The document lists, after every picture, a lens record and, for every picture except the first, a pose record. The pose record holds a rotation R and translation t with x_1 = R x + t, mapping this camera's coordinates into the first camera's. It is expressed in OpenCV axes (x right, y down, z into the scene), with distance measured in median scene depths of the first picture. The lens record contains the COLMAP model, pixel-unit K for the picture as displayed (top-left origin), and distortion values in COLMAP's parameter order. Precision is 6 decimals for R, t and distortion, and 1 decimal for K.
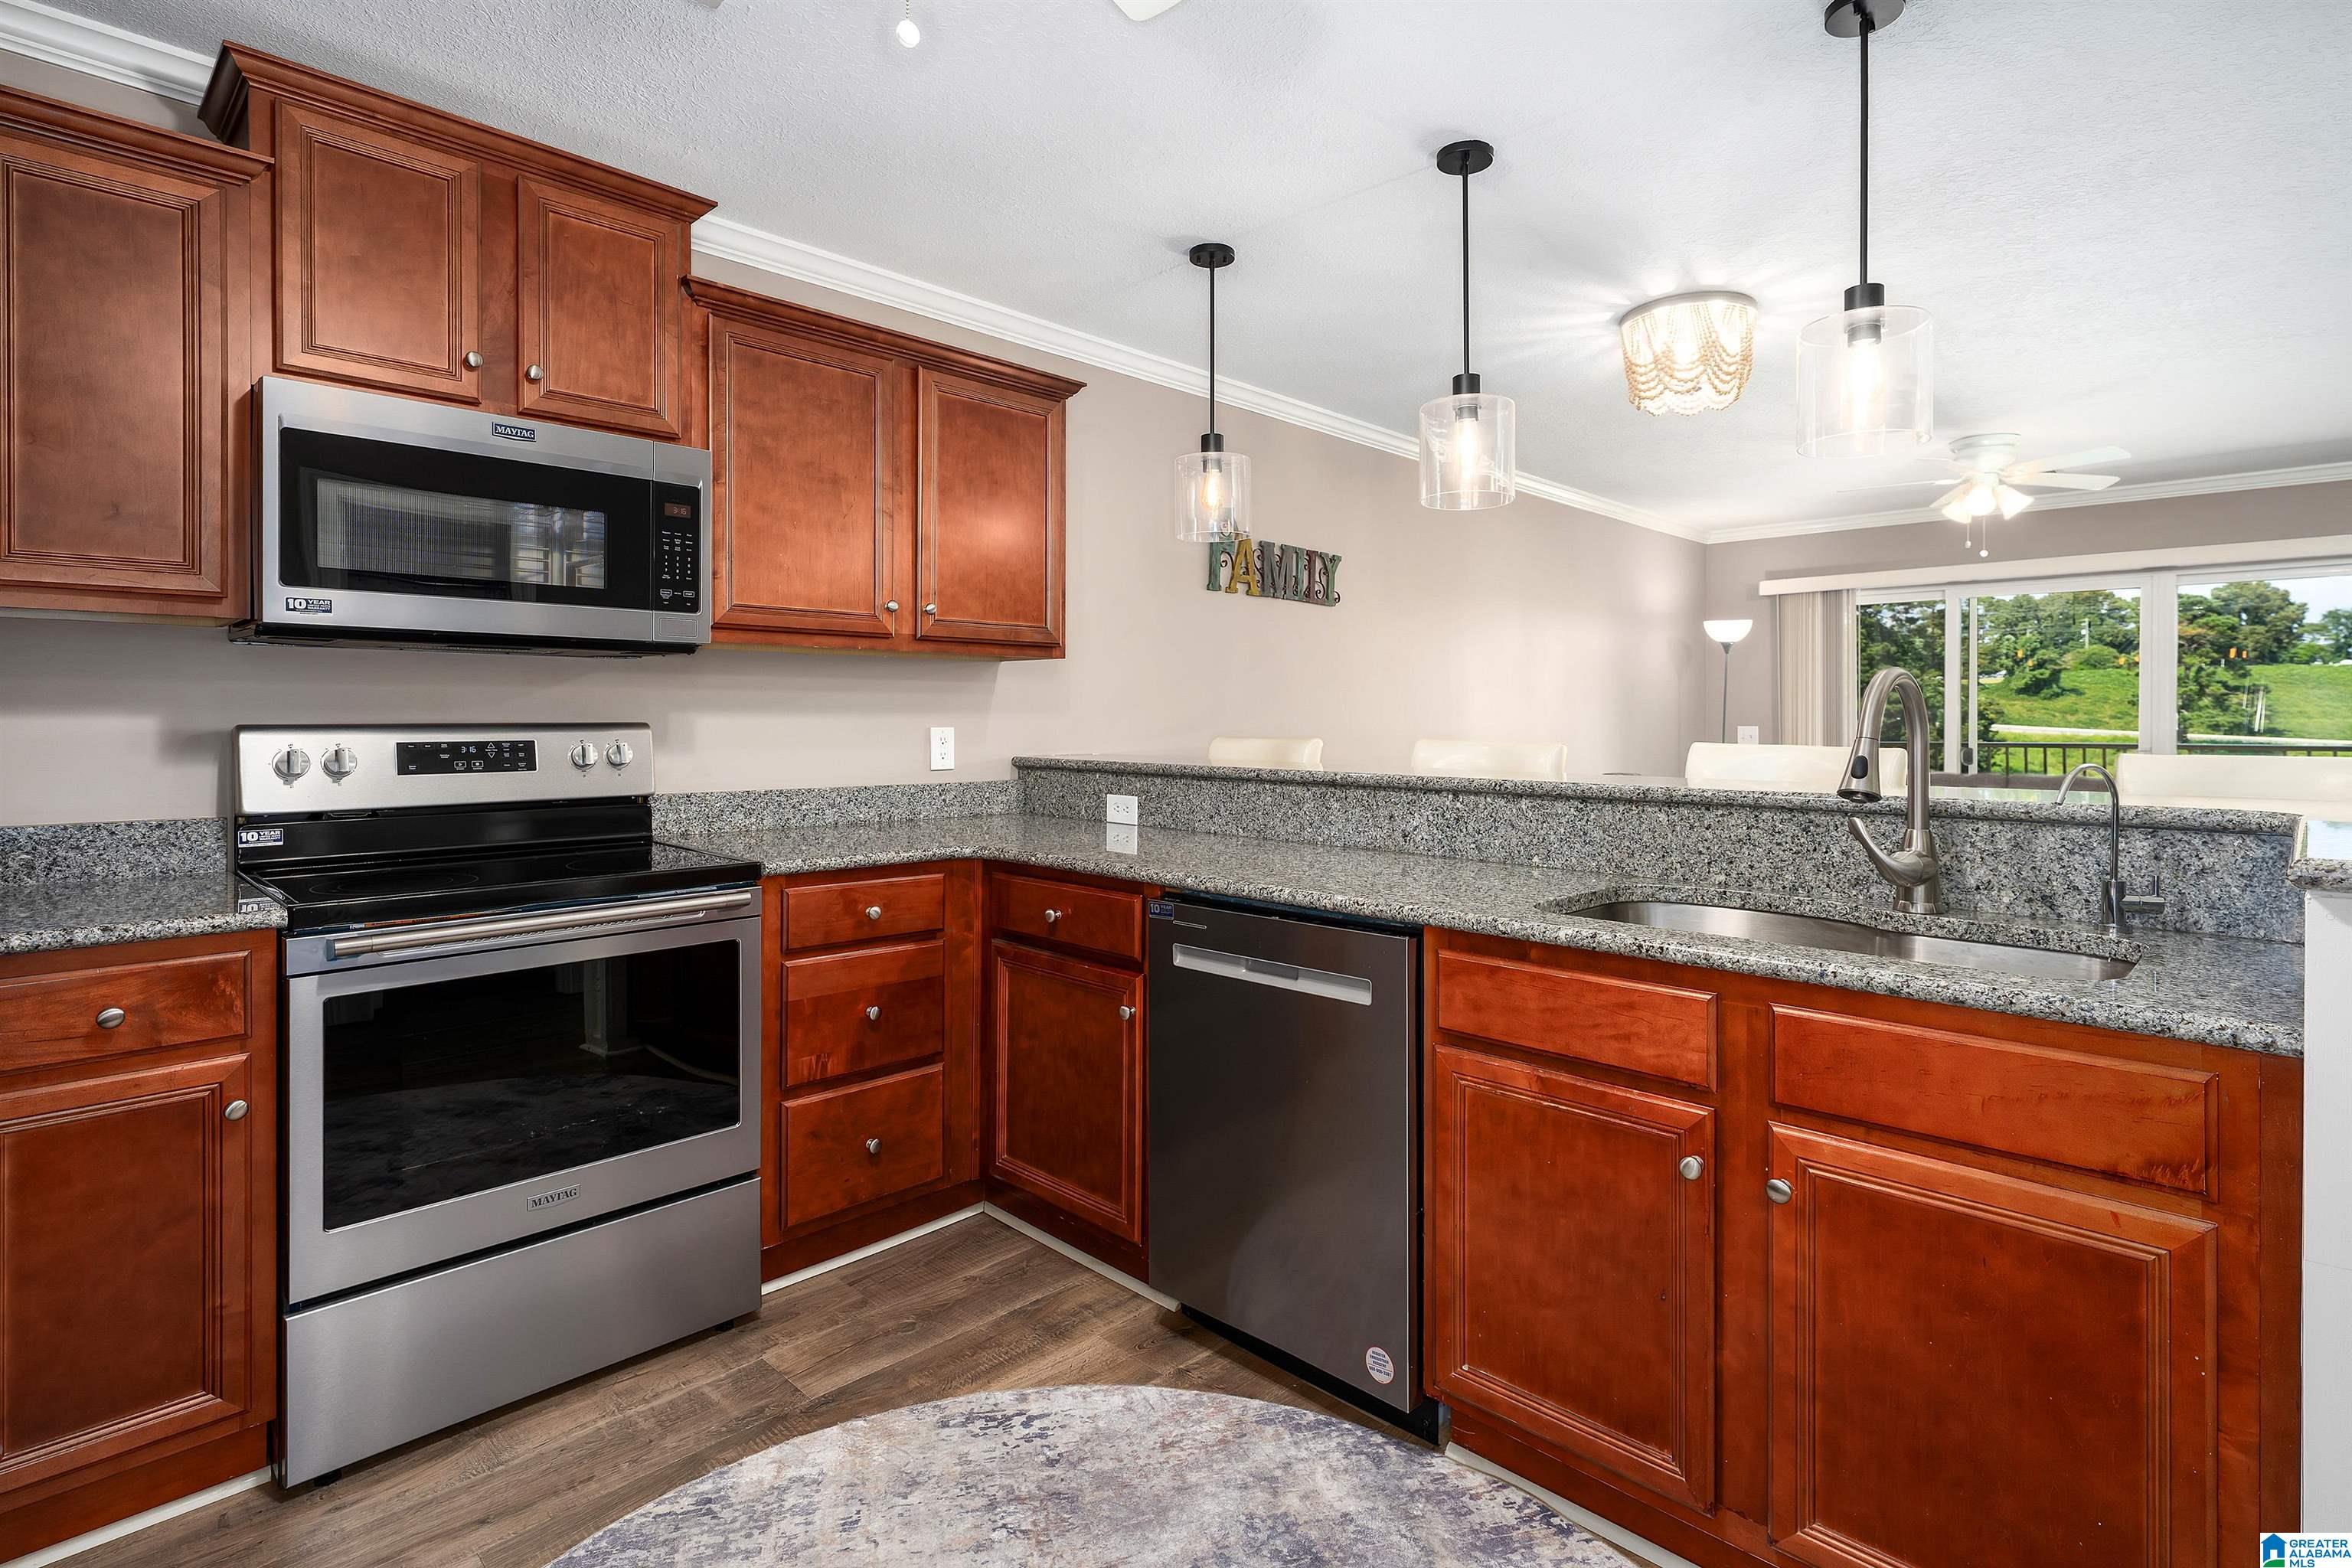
lens RADIAL K [[1162.4, 0, 1171.7], [0, 1162.4, 716.3], [0, 0, 1]] dist [0.002277, 0.000520]
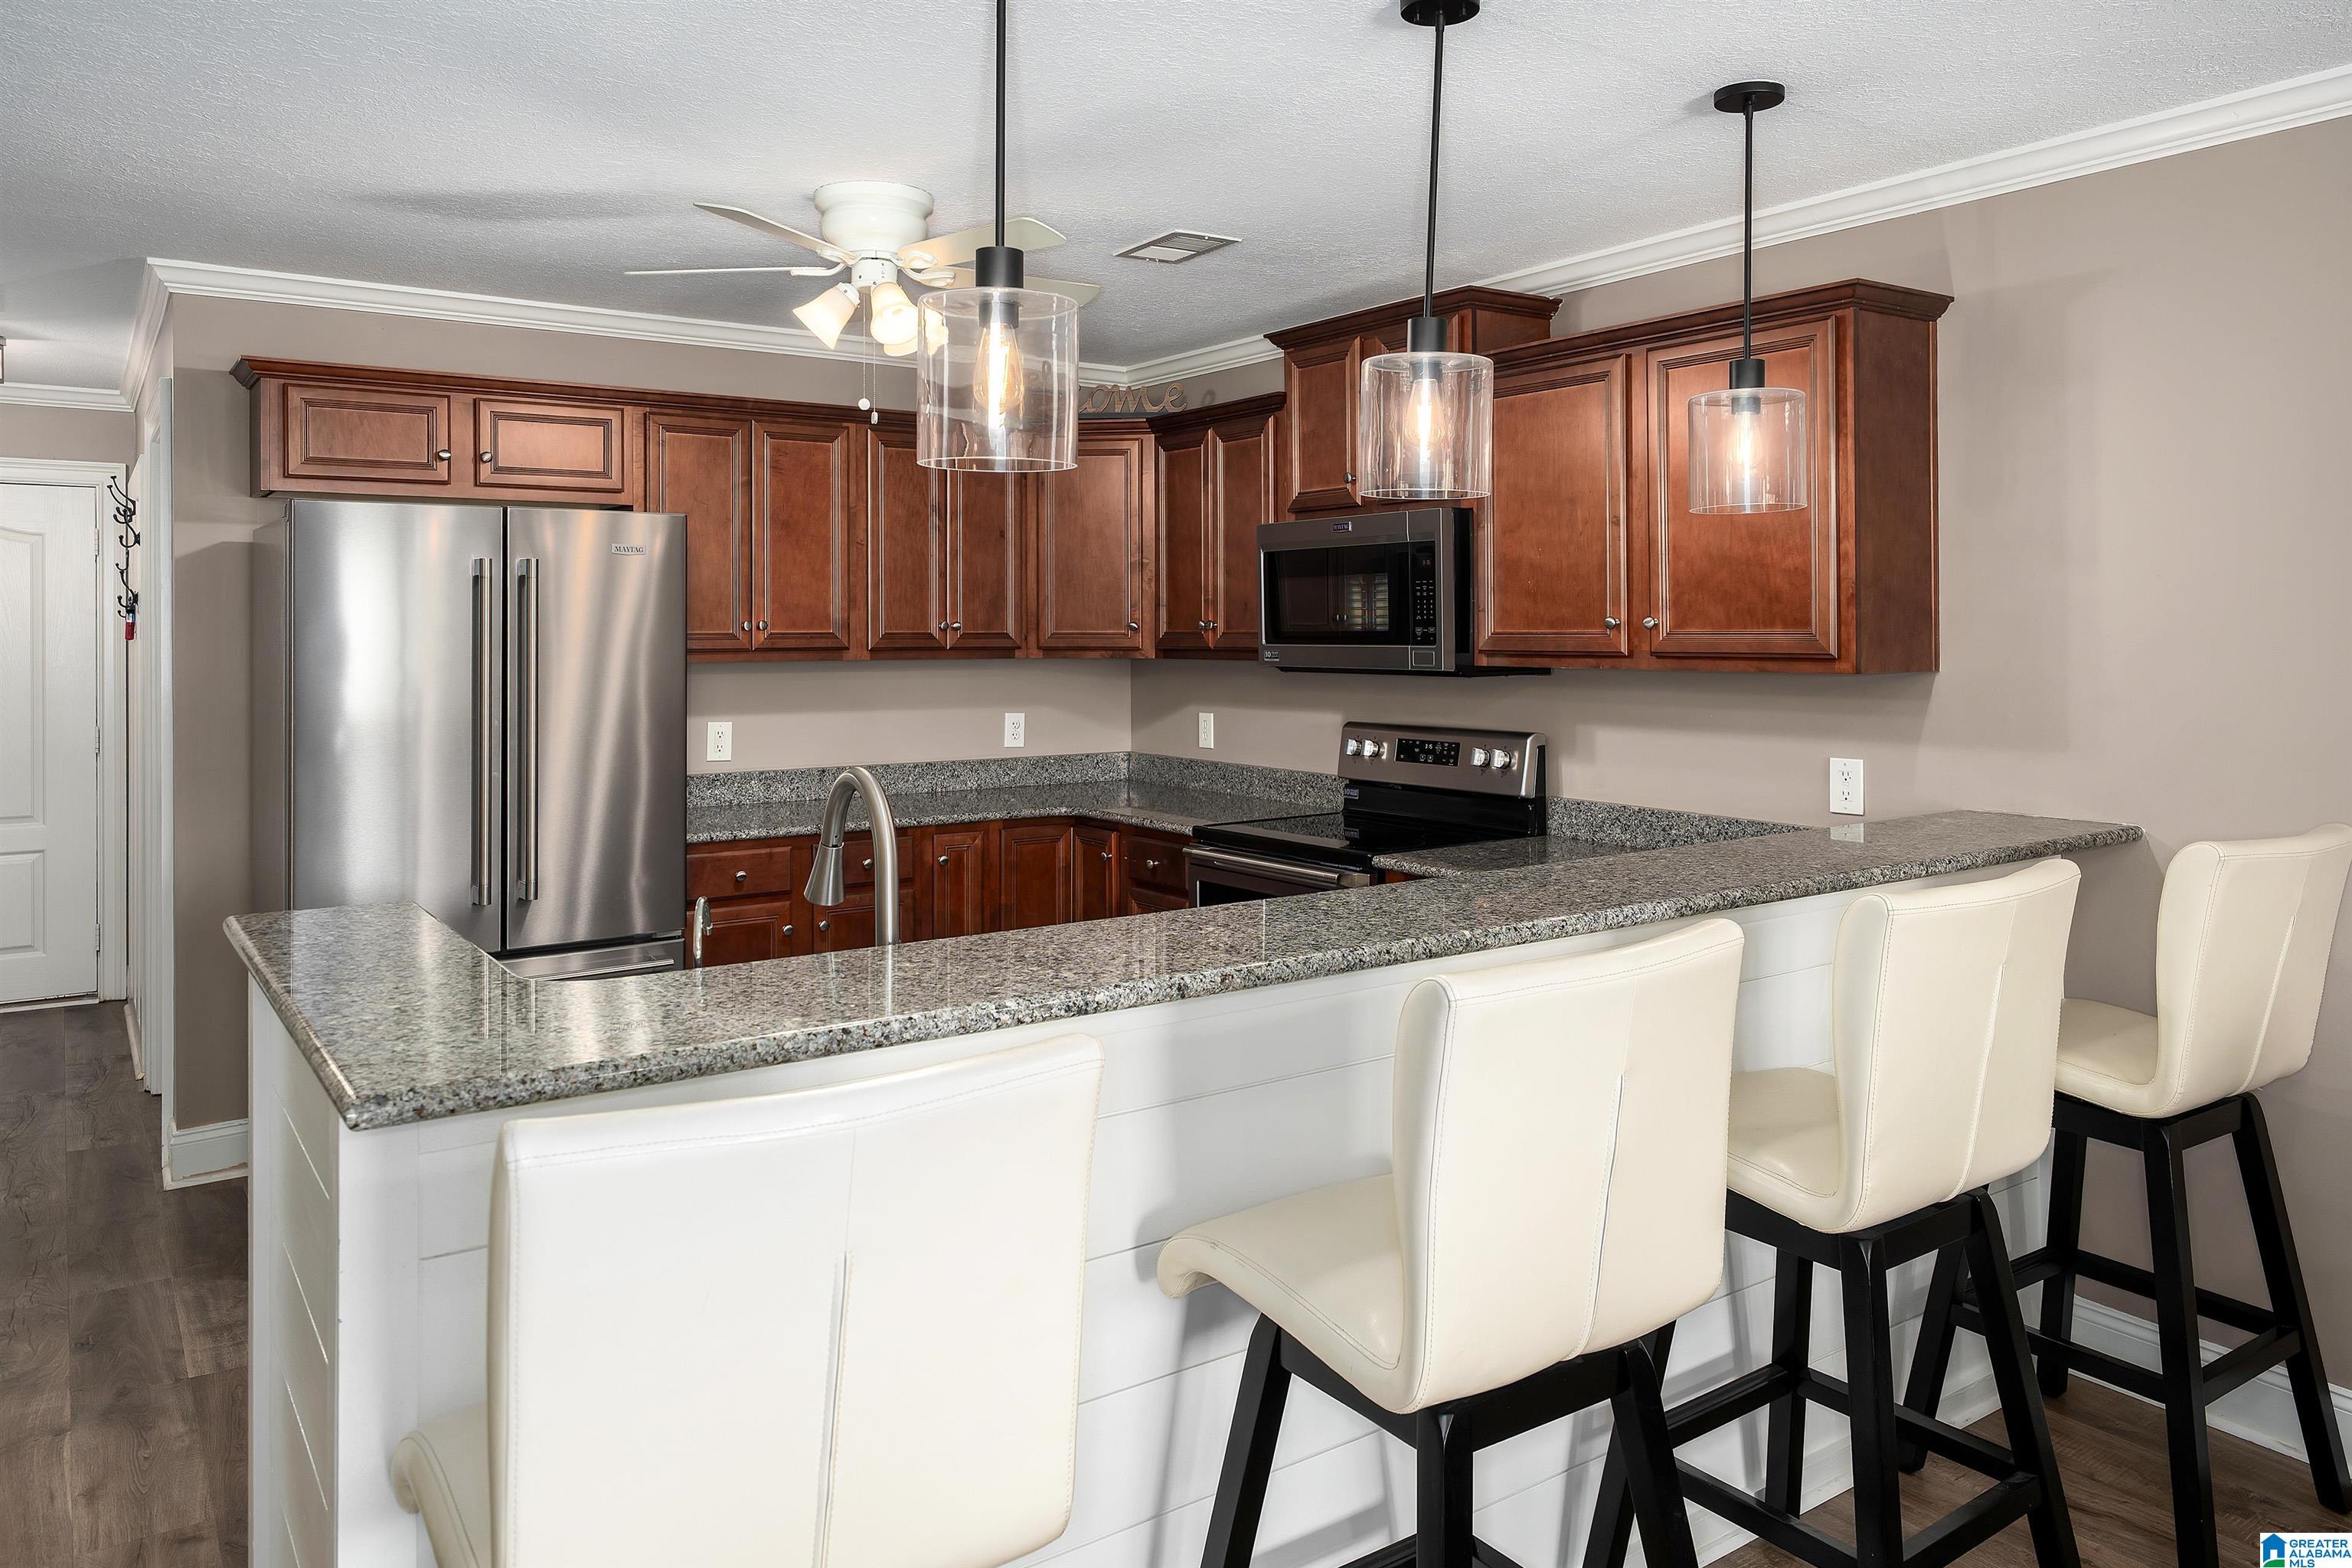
lens RADIAL K [[1568.1, 0, 1178.0], [0, 1568.1, 634.5], [0, 0, 1]] dist [0.000685, 0.000171]
pose [[-0.176828, -0.001124, -0.984241, 1.307530], [0.002619, 0.999995, -0.001613, -0.104646], [0.984238, -0.002862, -0.176824, 1.091907]]
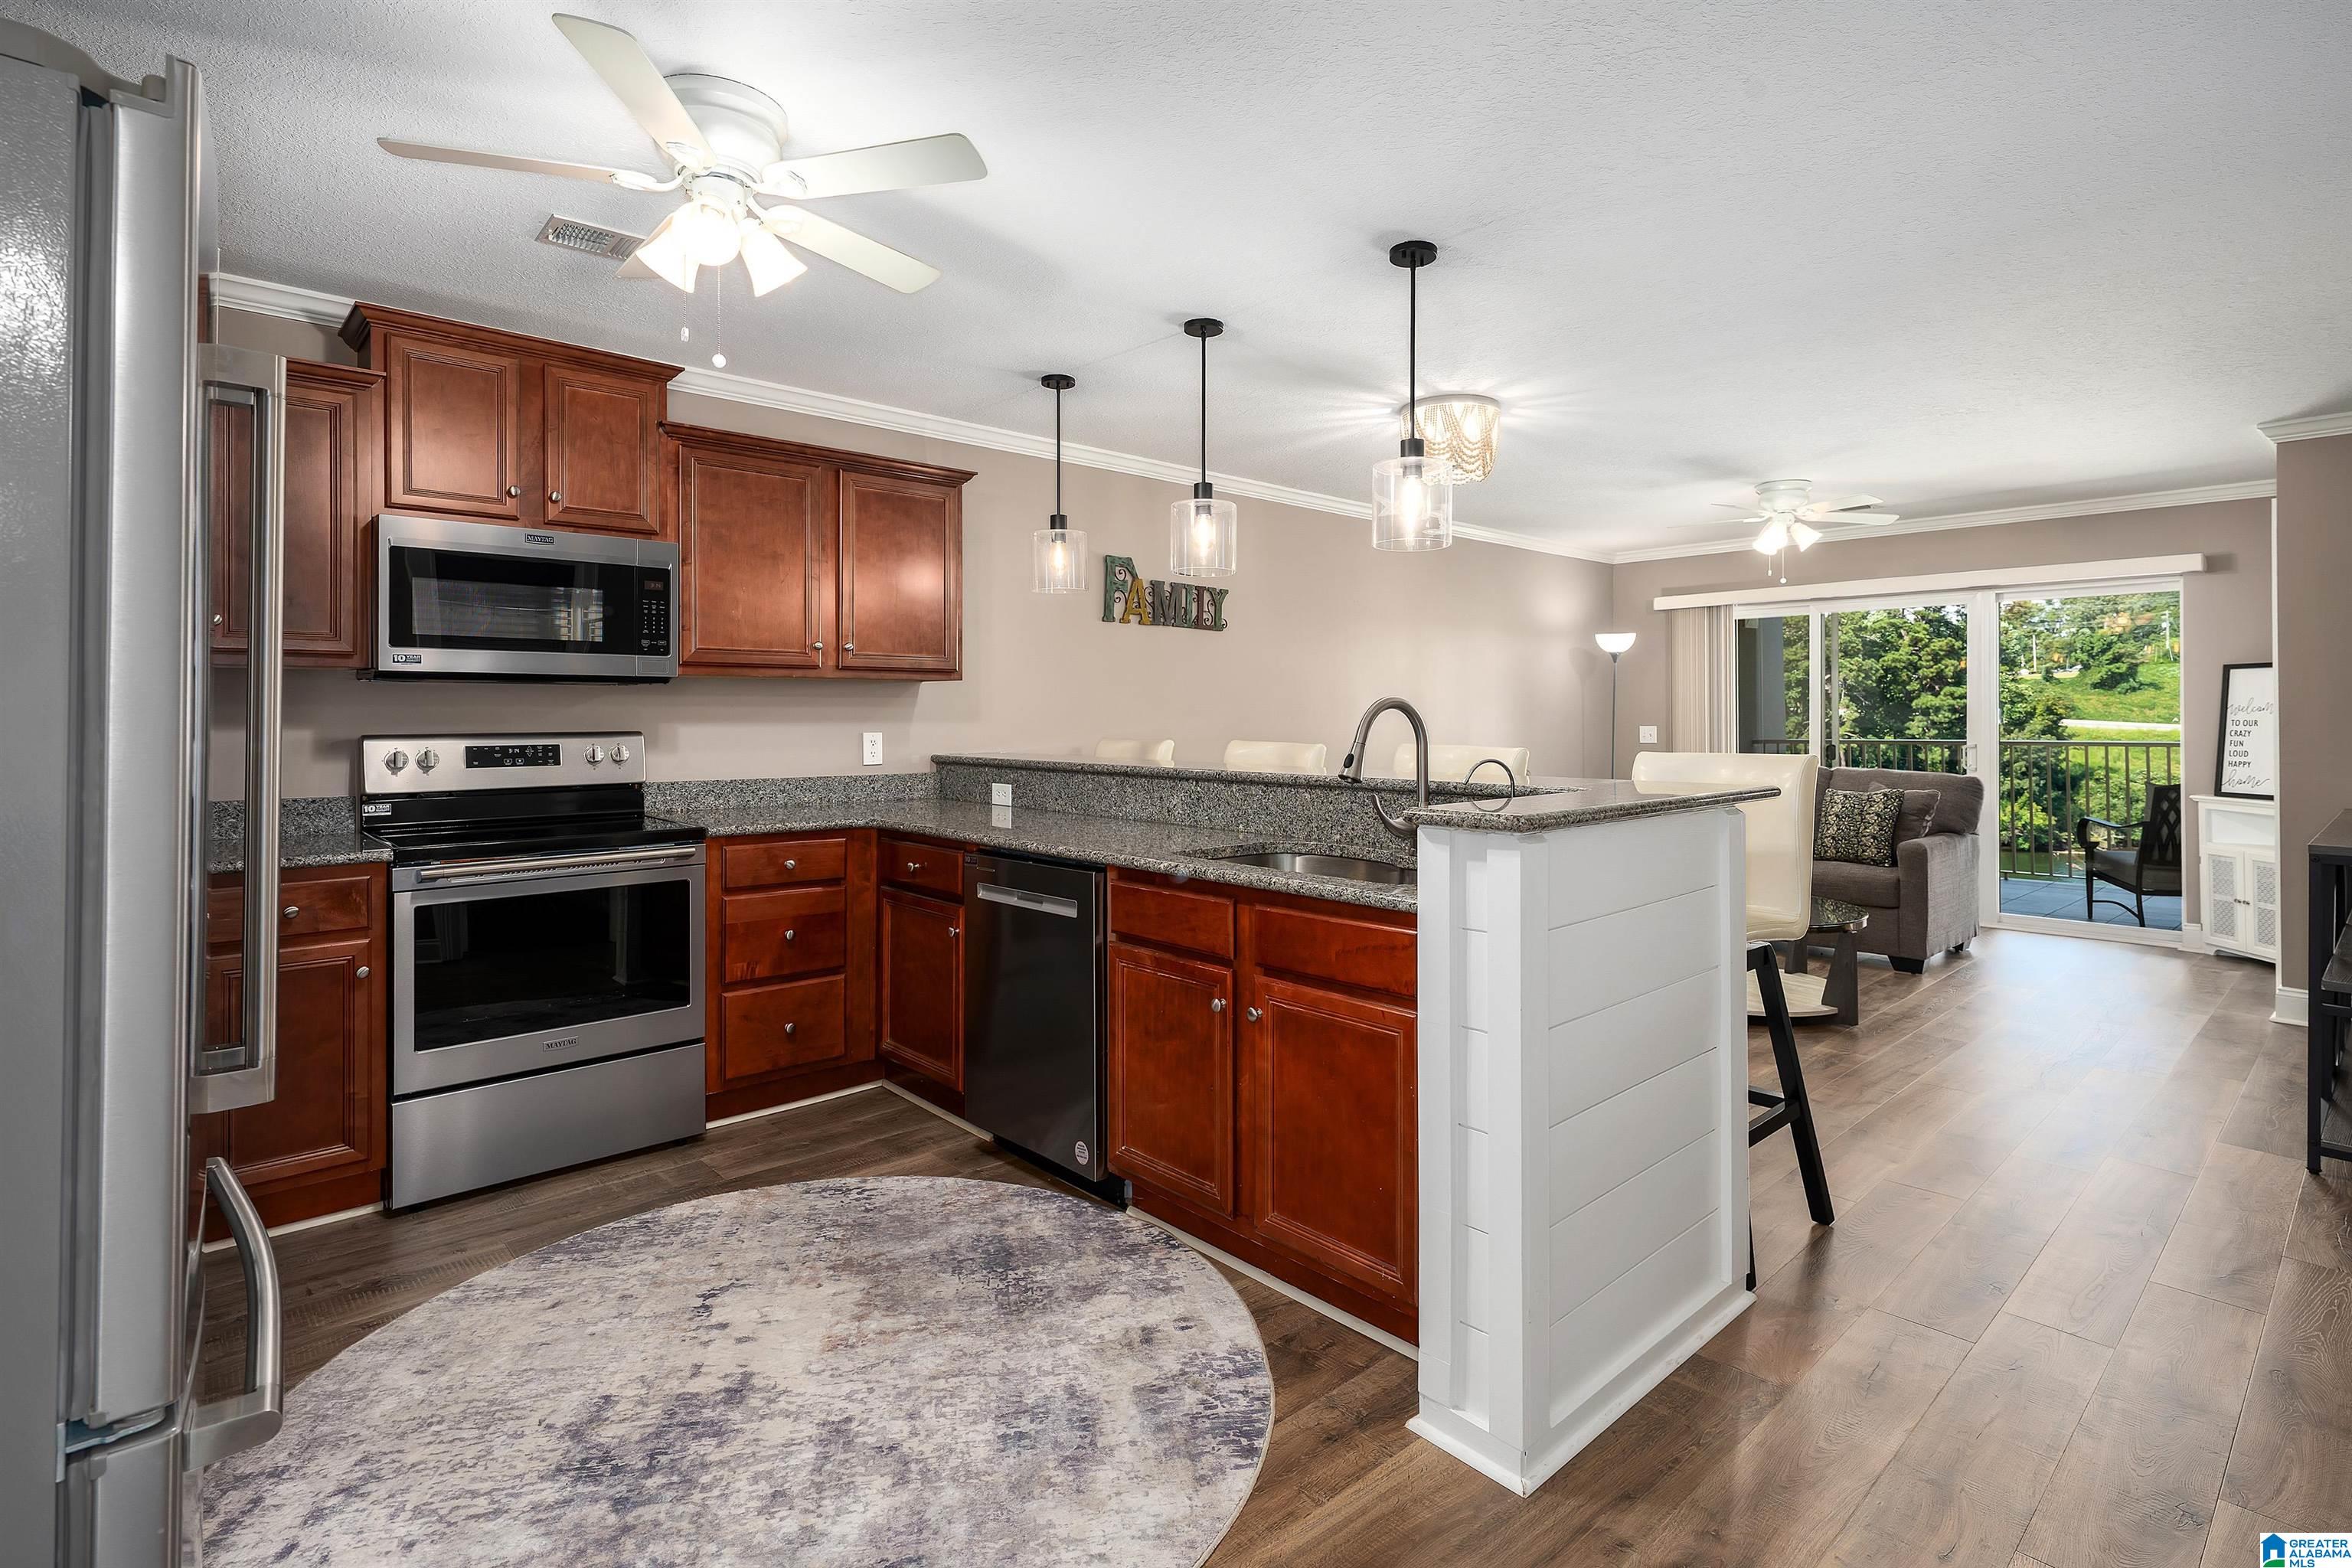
lens RADIAL K [[1147.5, 0, 1183.5], [0, 1147.5, 705.6], [0, 0, 1]] dist [0.001085, 0.000233]
pose [[0.998726, -0.004008, -0.050311, 0.322918], [0.003636, 0.999965, -0.007475, -0.015022], [0.050339, 0.007283, 0.998706, -0.416255]]
